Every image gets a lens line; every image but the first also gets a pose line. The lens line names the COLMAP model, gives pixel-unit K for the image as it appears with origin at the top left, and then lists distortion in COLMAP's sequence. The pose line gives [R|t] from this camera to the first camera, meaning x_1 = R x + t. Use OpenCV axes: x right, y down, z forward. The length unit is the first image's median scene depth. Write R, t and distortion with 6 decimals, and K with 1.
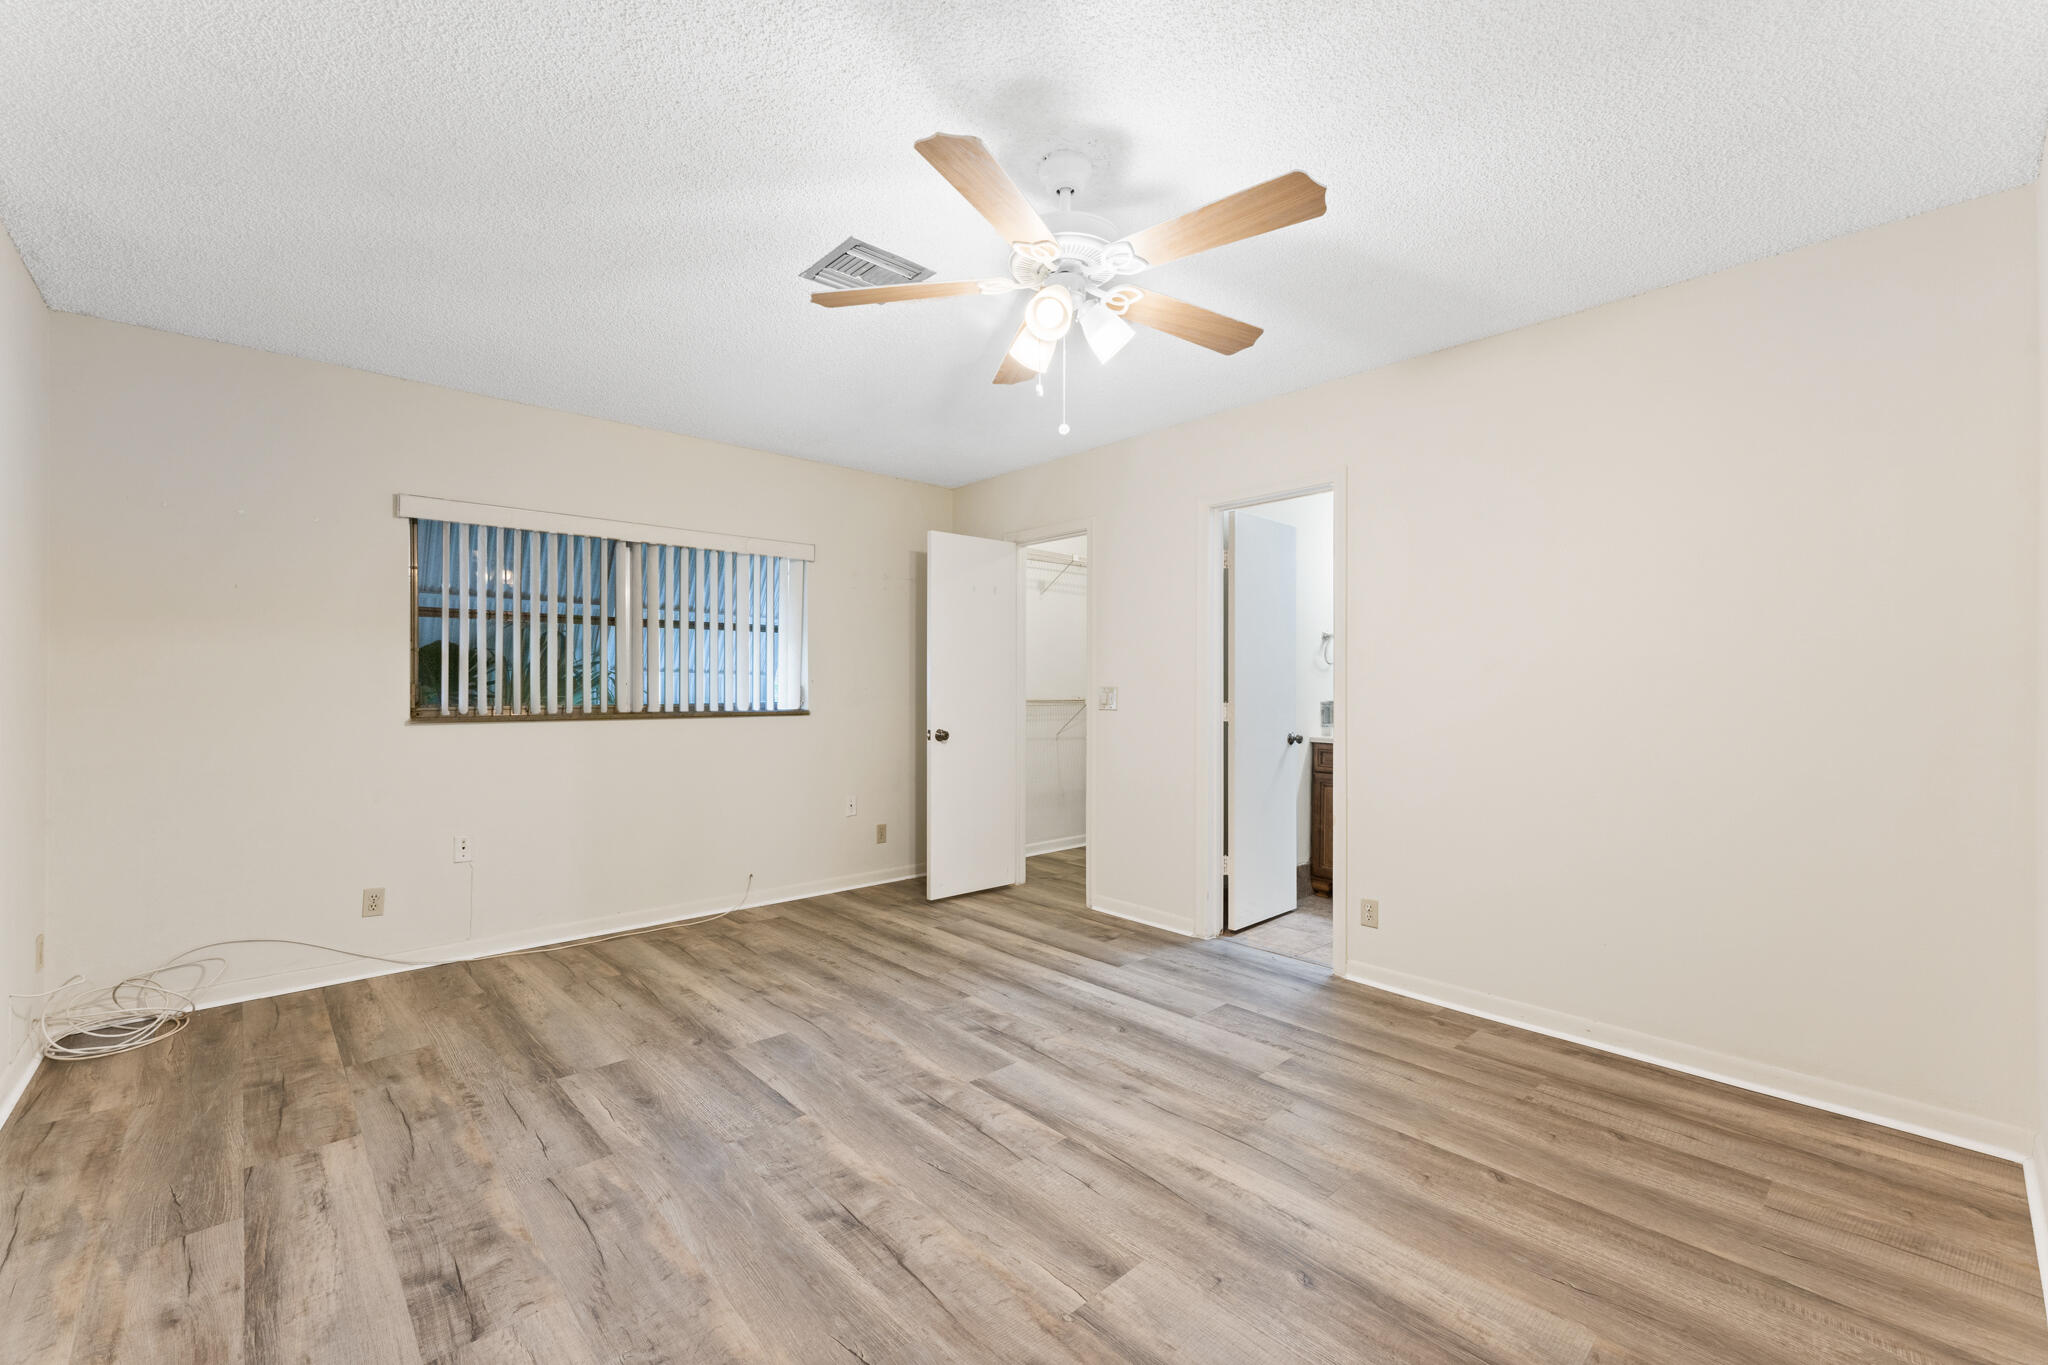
lens RADIAL K [[828.4, 0, 1017.6], [0, 828.4, 685.0], [0, 0, 1]] dist [0.002559, -0.000236]
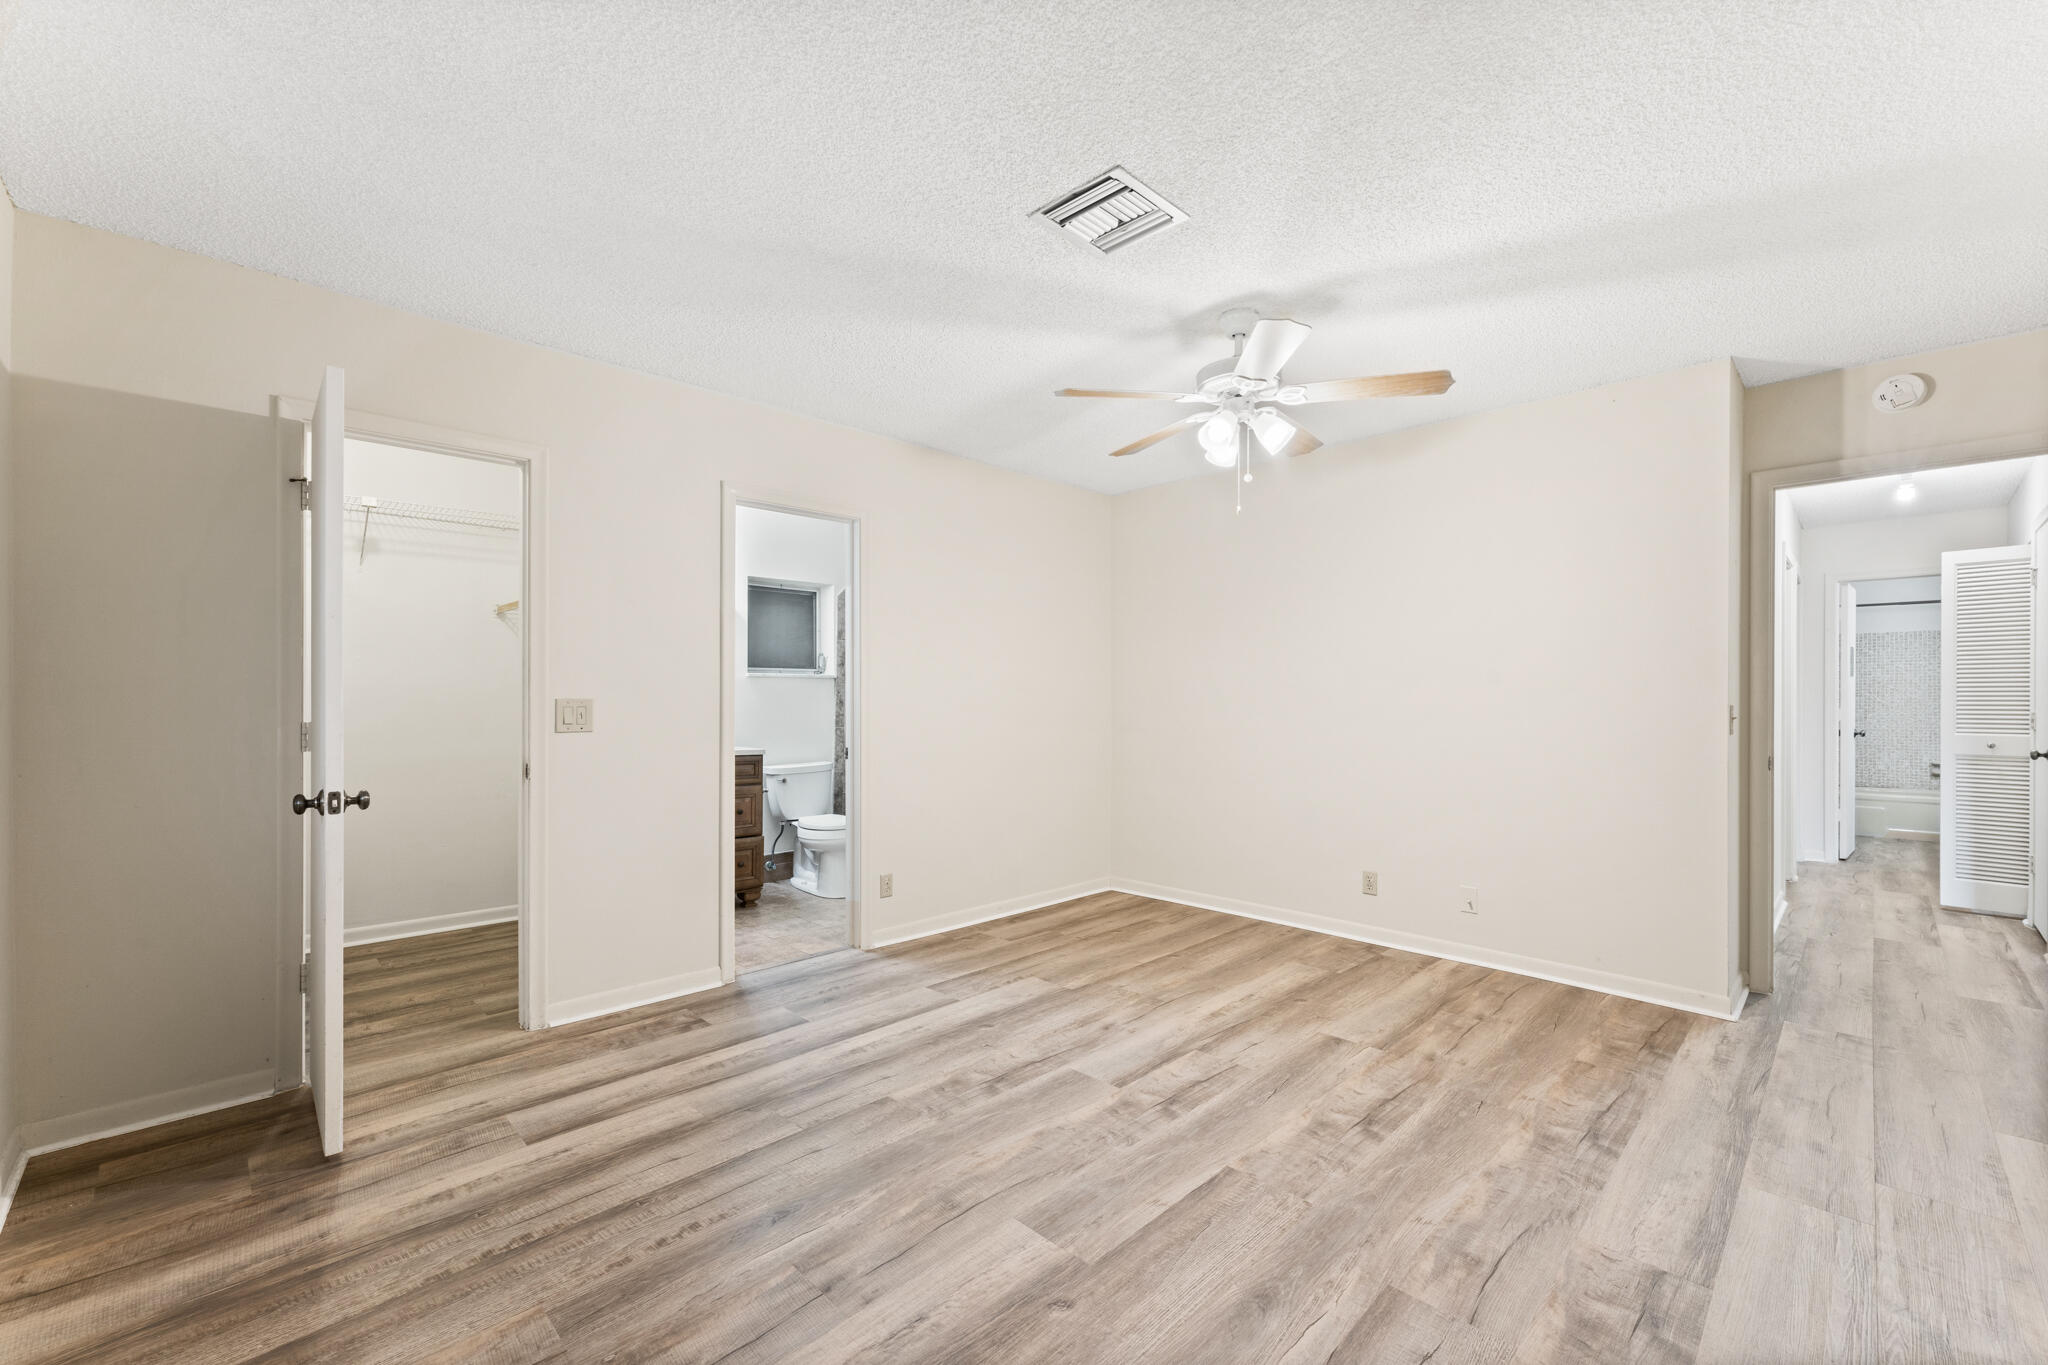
lens RADIAL K [[828.4, 0, 1006.7], [0, 828.4, 682.0], [0, 0, 1]] dist [0.002559, -0.000236]
pose [[-0.015579, 0.017165, 0.999731, -0.985714], [-0.001148, 0.999852, -0.017185, 0.000111], [-0.999878, -0.001415, -0.015557, 1.055859]]
